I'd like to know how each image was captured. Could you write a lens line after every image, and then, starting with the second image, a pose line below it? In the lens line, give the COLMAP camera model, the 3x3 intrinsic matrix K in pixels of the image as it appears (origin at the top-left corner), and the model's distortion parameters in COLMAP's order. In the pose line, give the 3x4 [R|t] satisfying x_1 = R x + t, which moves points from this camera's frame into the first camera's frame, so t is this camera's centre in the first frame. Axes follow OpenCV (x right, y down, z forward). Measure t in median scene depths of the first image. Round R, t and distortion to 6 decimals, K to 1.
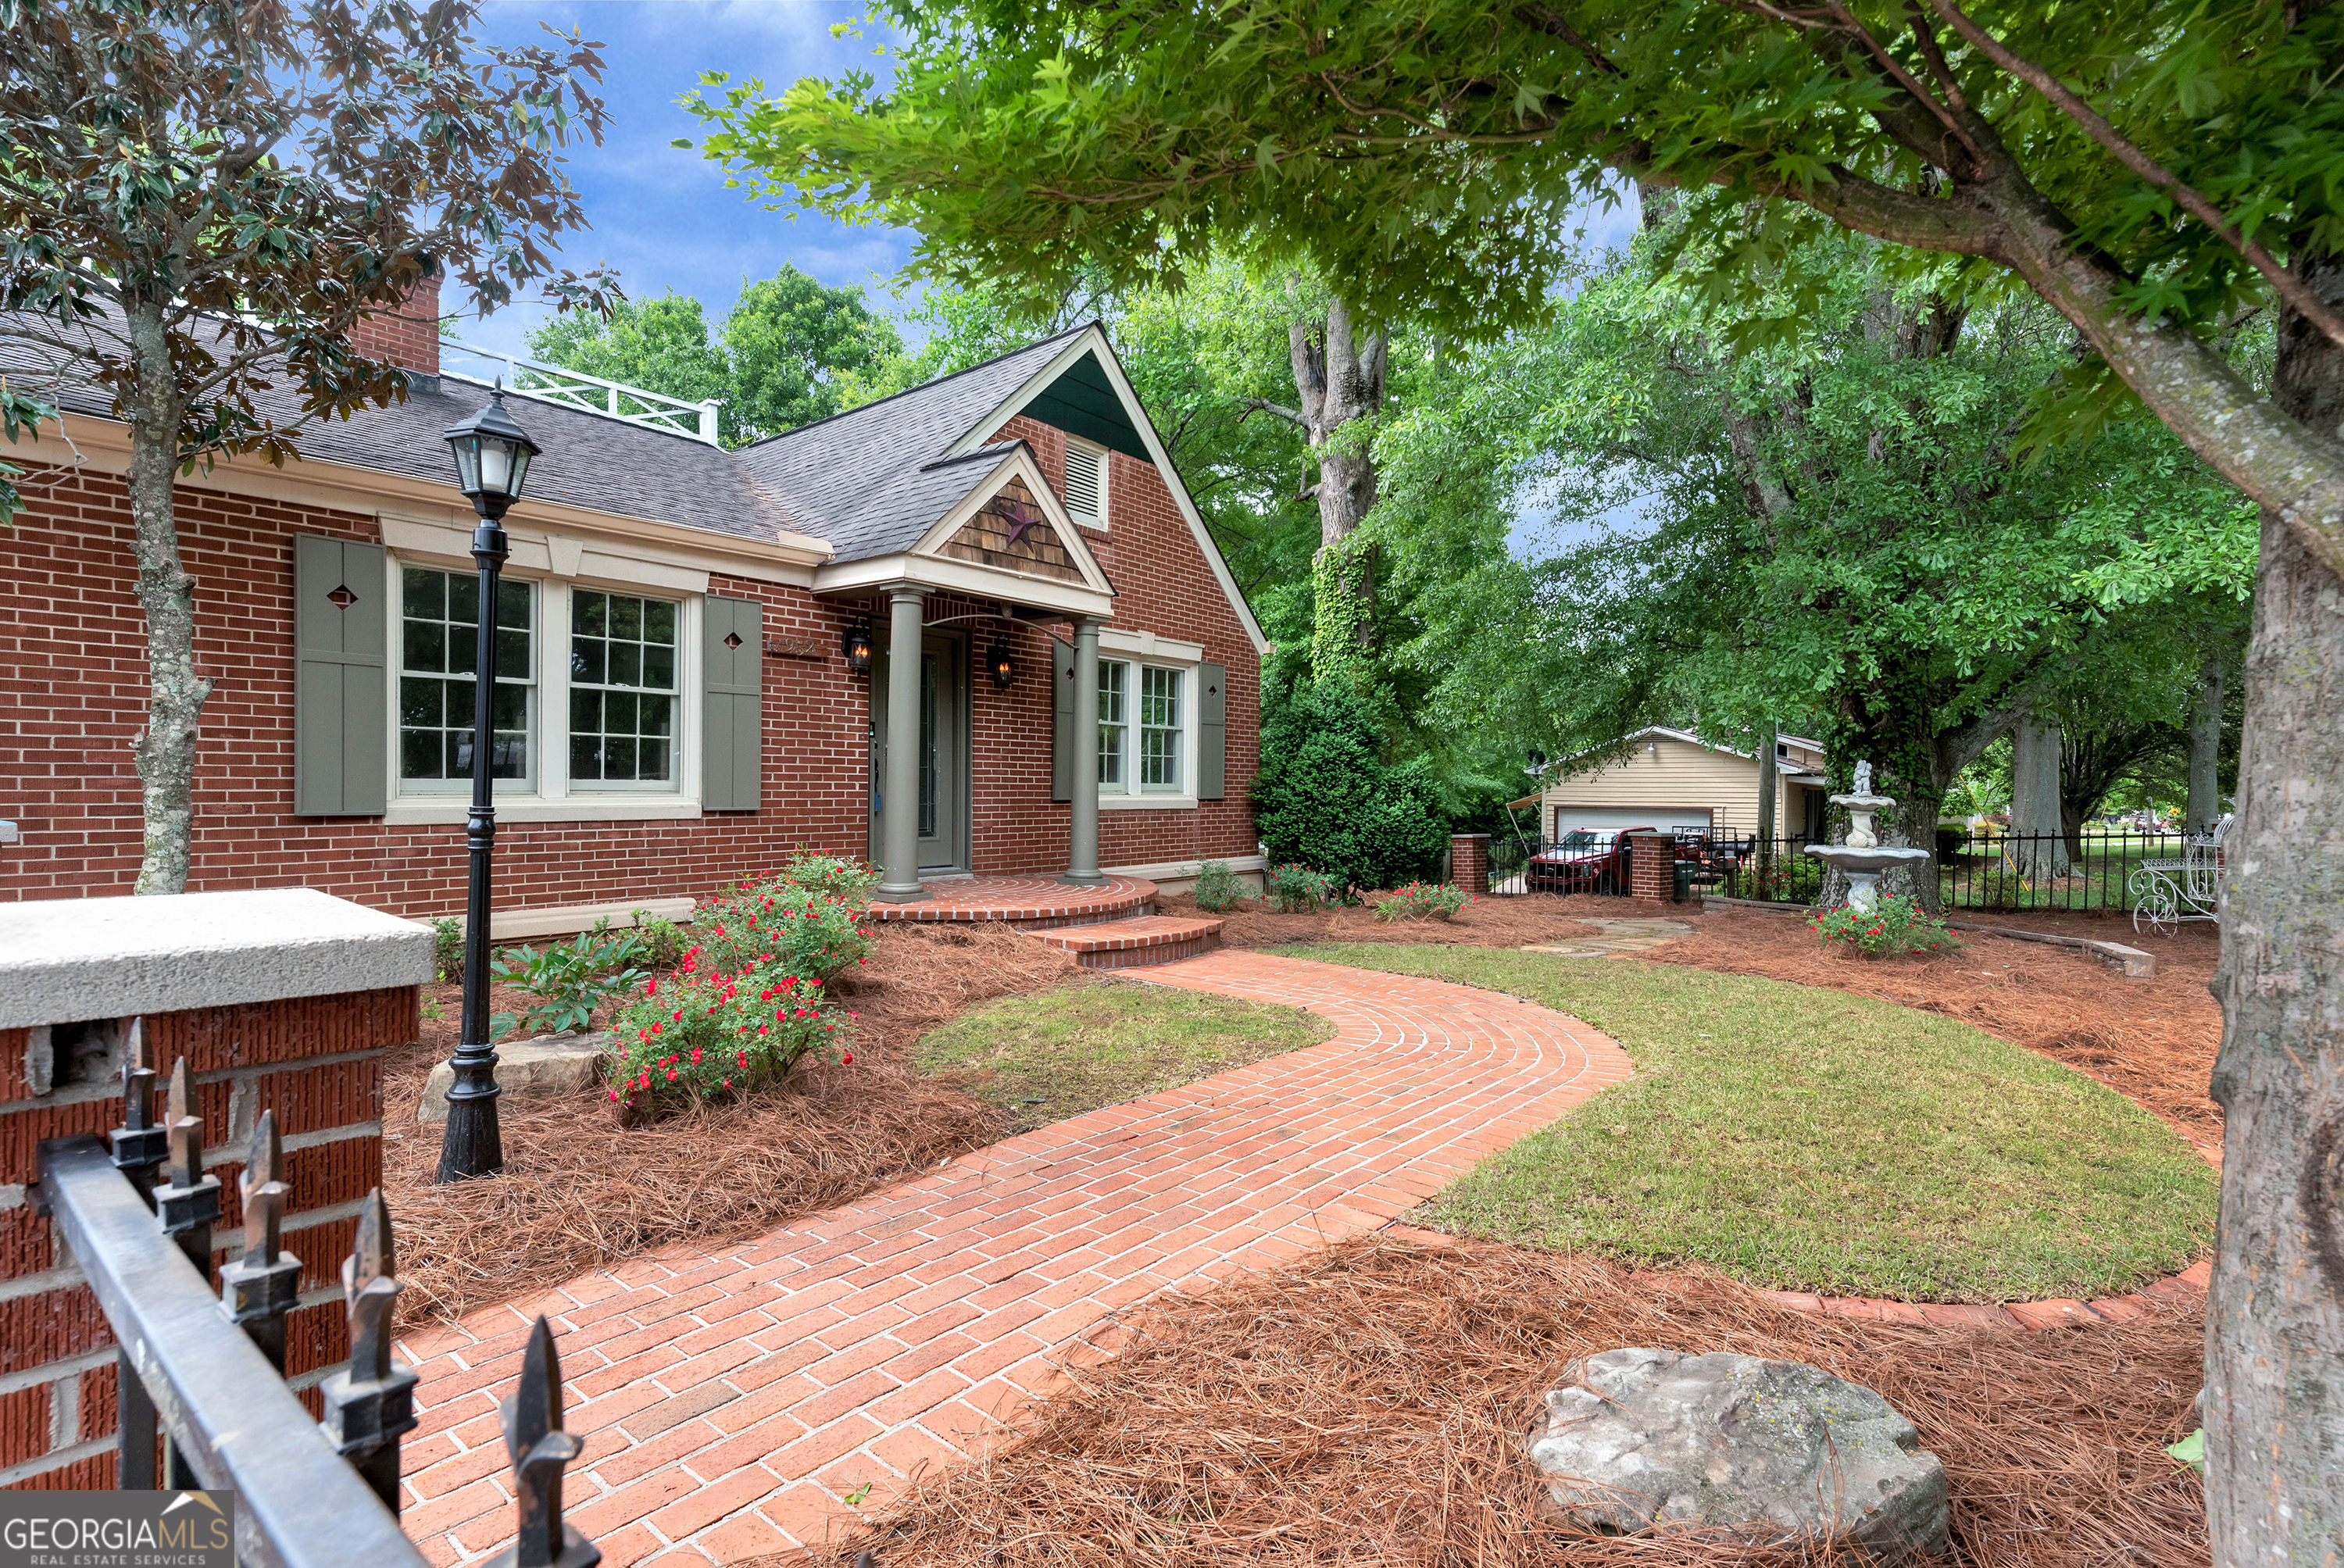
lens RADIAL K [[1100.3, 0, 1180.2], [0, 1100.3, 793.1], [0, 0, 1]] dist [0.003596, 0.000070]
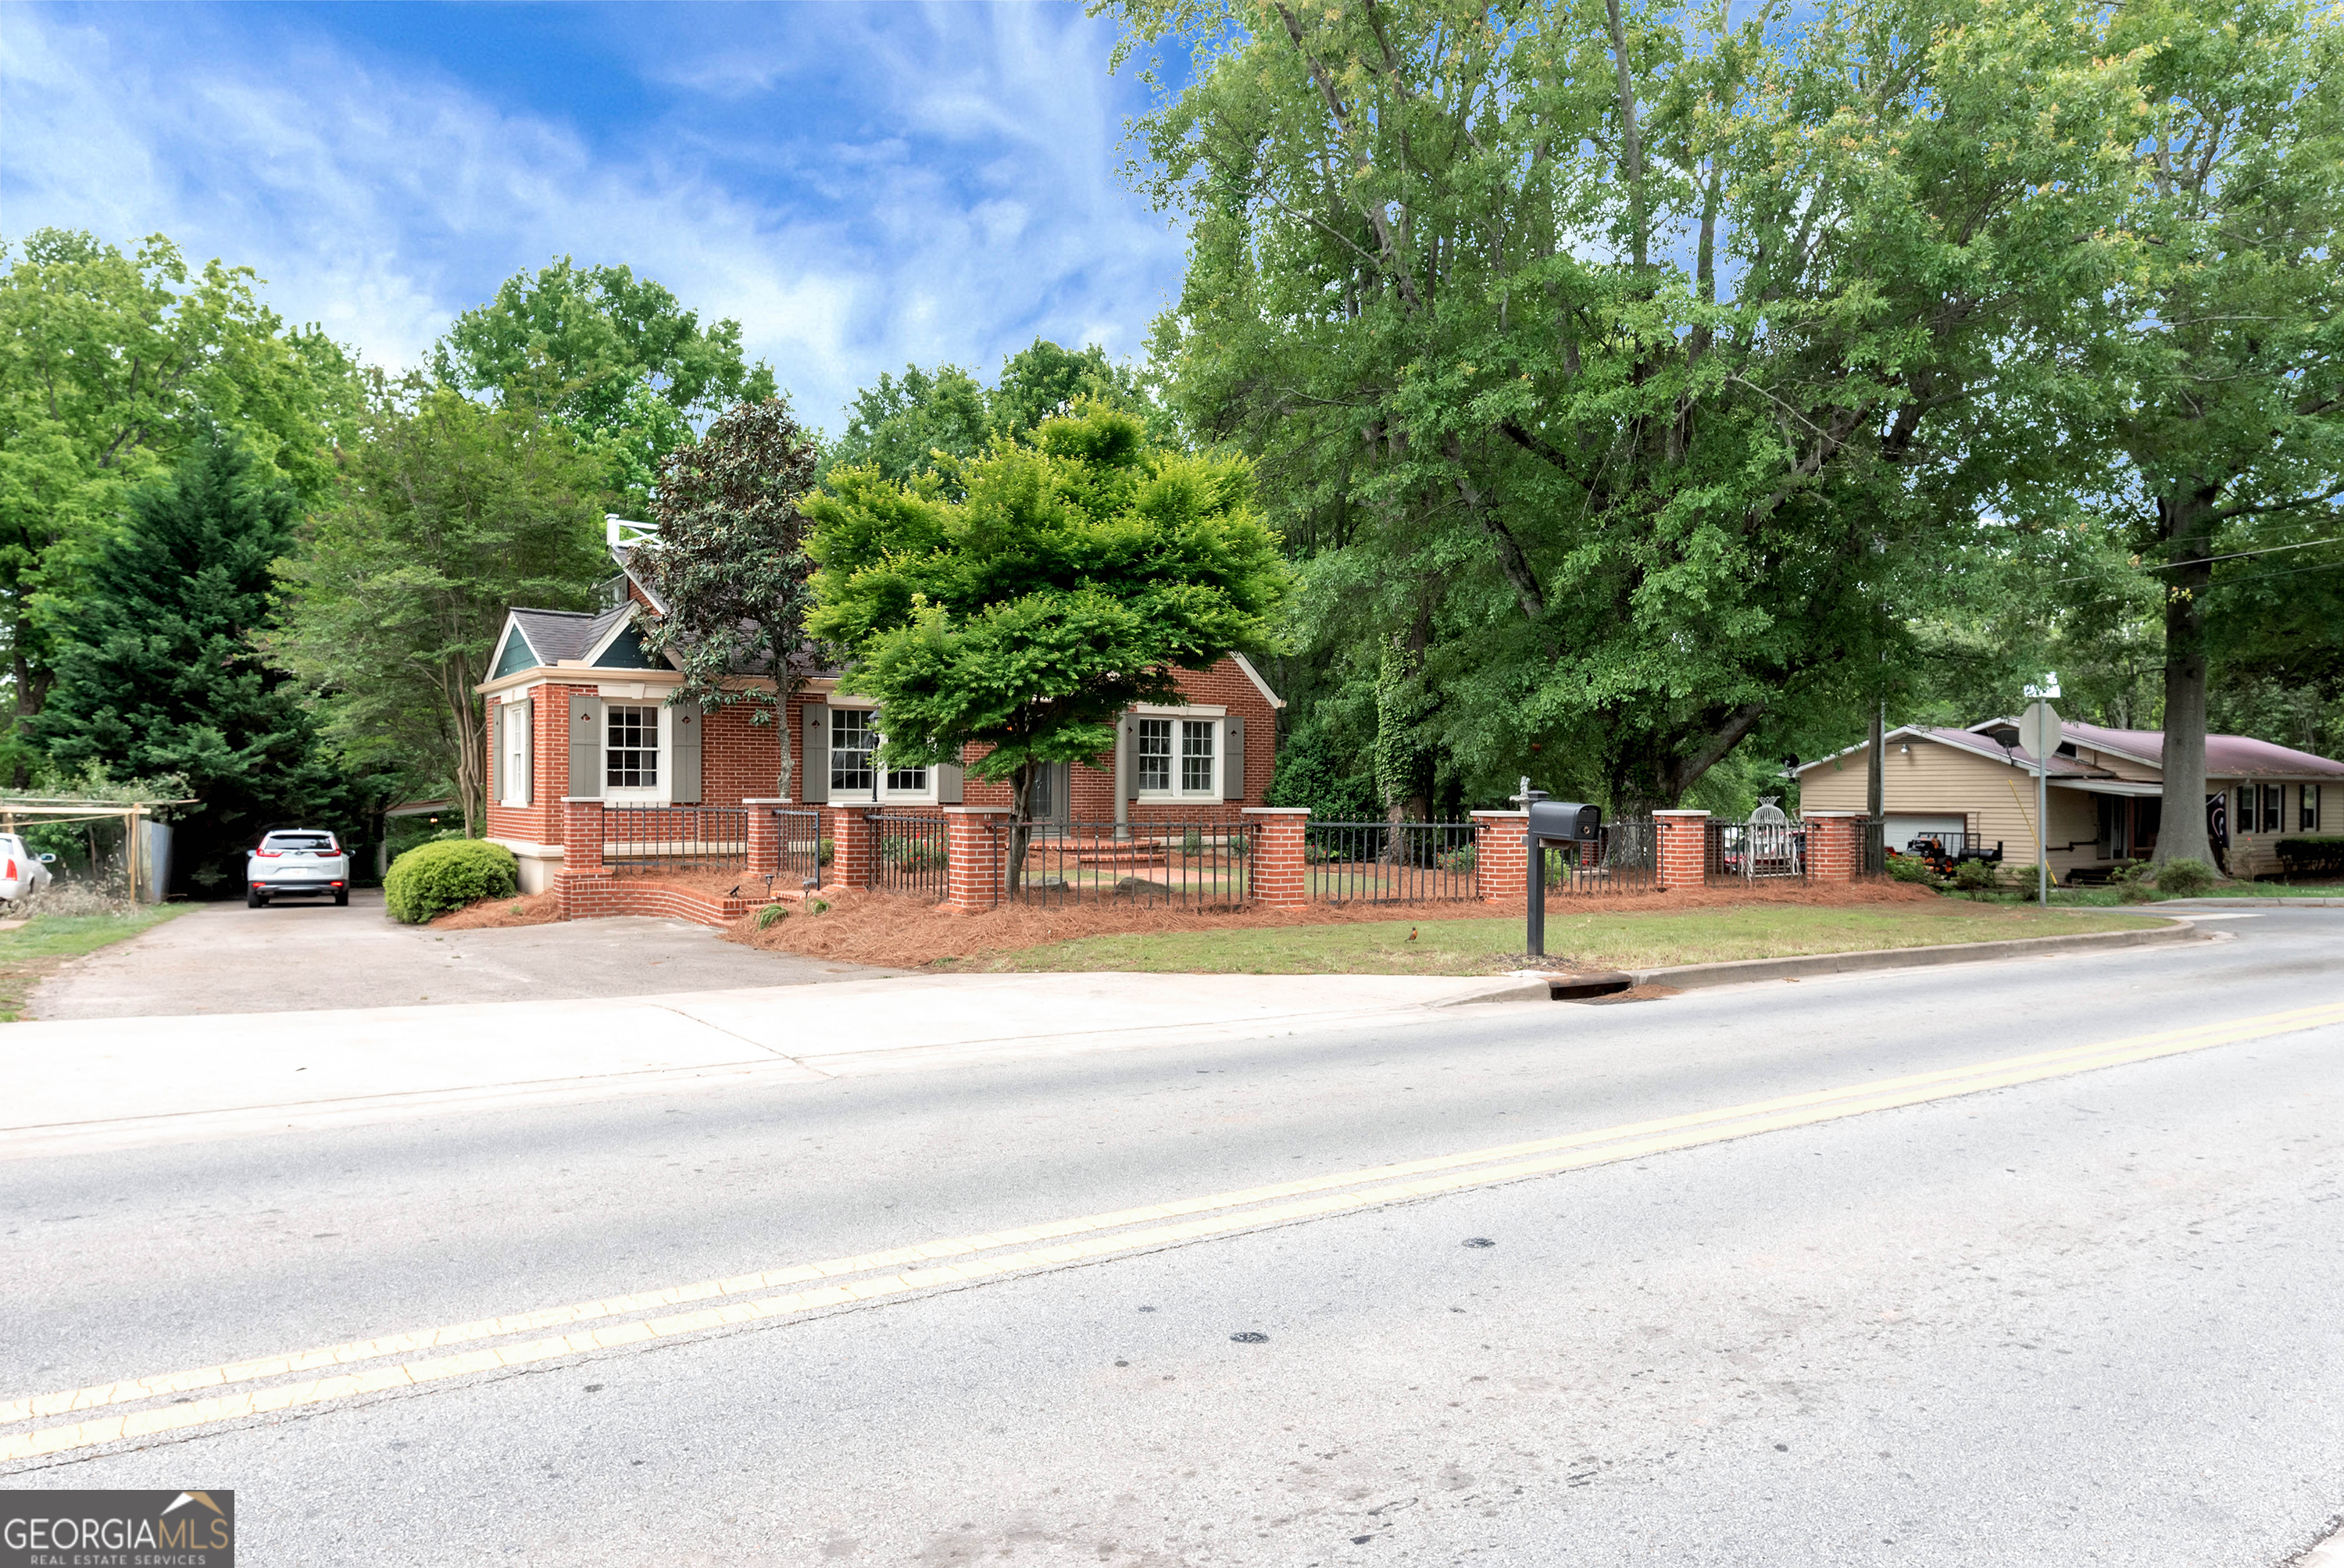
lens RADIAL K [[1478.6, 0, 1184.3], [0, 1478.6, 793.7], [0, 0, 1]] dist [0.004819, -0.005304]
pose [[0.957235, -0.000663, -0.289311, 0.875987], [-0.000396, 0.999993, -0.003604, 0.008082], [0.289311, 0.003564, 0.957228, -1.664449]]
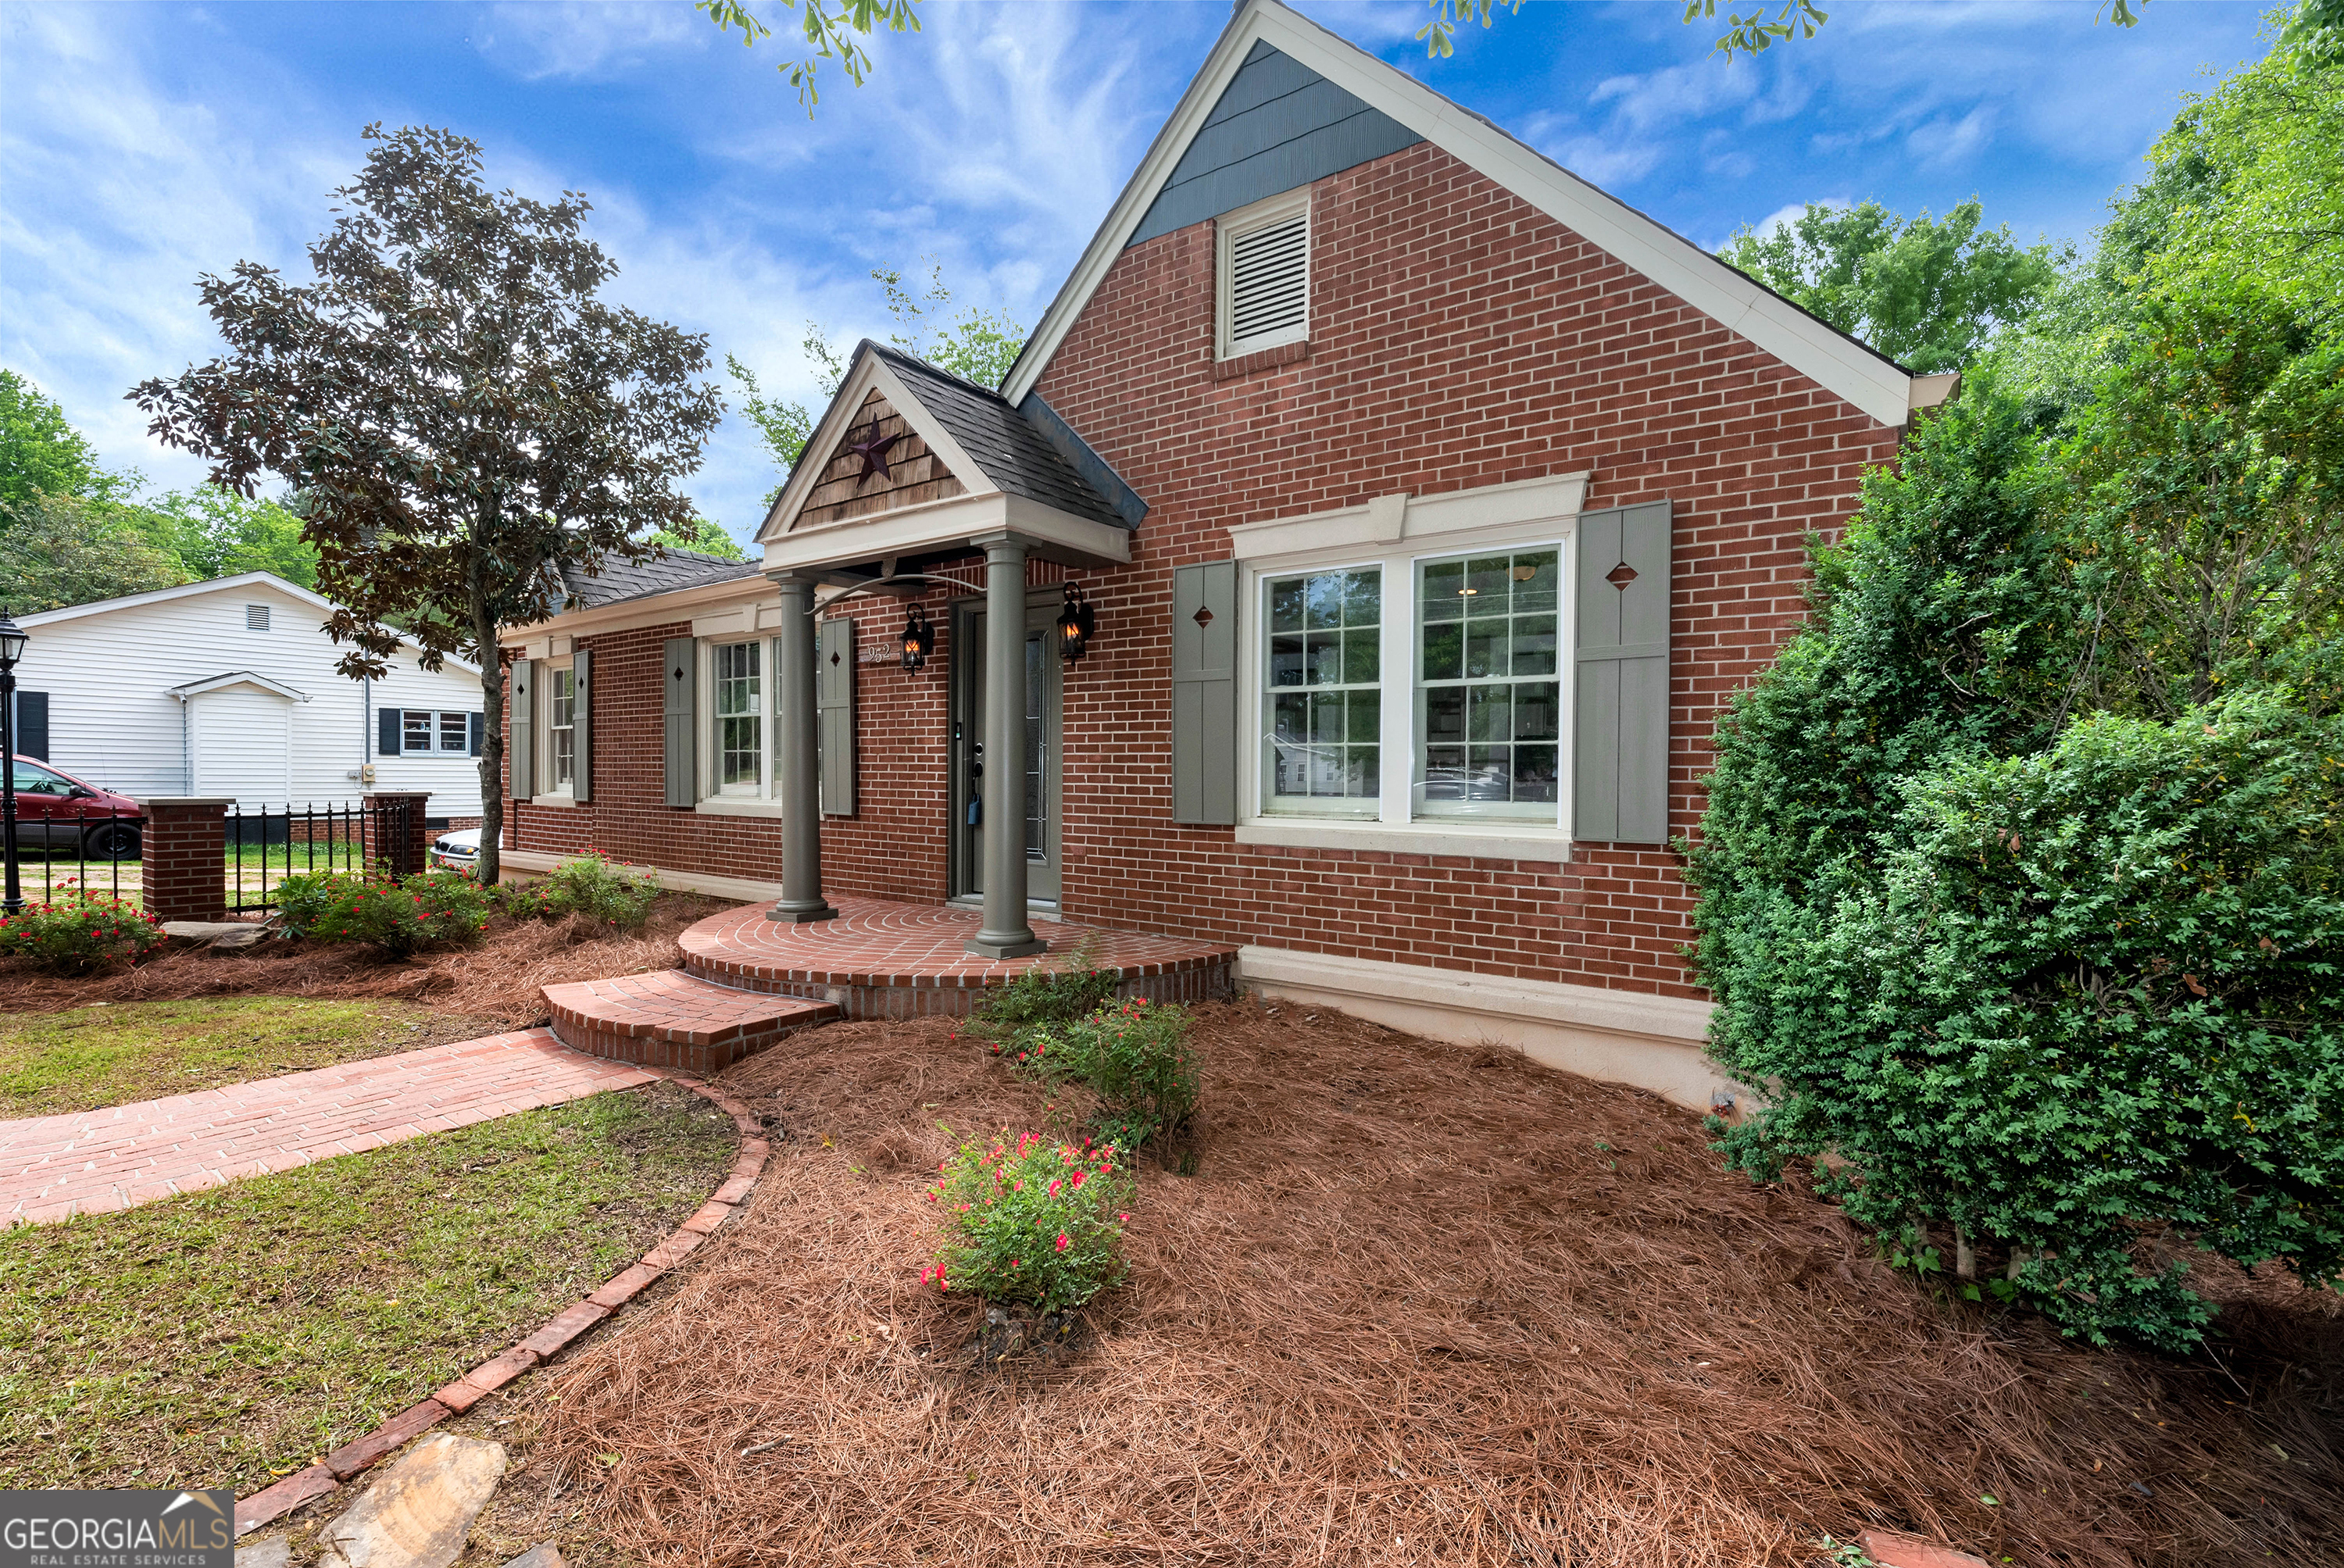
lens RADIAL K [[1026.0, 0, 1178.9], [0, 1026.0, 794.1], [0, 0, 1]] dist [0.004770, -0.001717]
pose [[0.047128, 0.012694, -0.998808, 0.584811], [-0.018293, 0.999763, 0.011843, -0.021140], [0.998721, 0.017713, 0.047349, 1.203591]]
